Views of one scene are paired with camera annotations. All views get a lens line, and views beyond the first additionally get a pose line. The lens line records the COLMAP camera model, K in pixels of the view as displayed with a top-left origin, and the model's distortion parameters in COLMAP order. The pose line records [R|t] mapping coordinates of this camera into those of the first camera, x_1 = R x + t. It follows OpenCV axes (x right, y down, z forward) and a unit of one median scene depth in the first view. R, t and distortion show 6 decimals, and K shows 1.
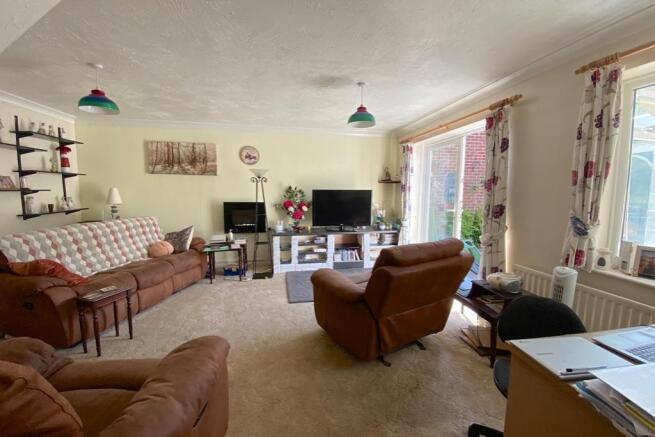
lens RADIAL K [[268.8, 0, 327.1], [0, 268.8, 220.3], [0, 0, 1]] dist [-0.005803, -0.008131]
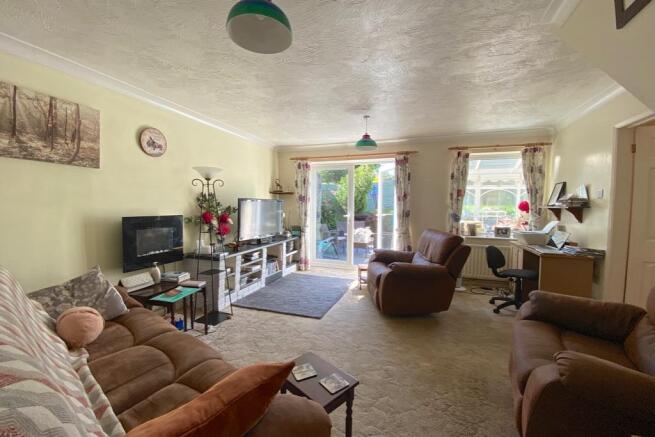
lens RADIAL K [[268.8, 0, 329.2], [0, 268.8, 218.3], [0, 0, 1]] dist [-0.005803, -0.008131]
pose [[0.488958, -0.041392, 0.871325, -0.666304], [0.085565, 0.996332, -0.000686, -0.027957], [-0.868101, 0.074890, 0.490706, 0.352005]]
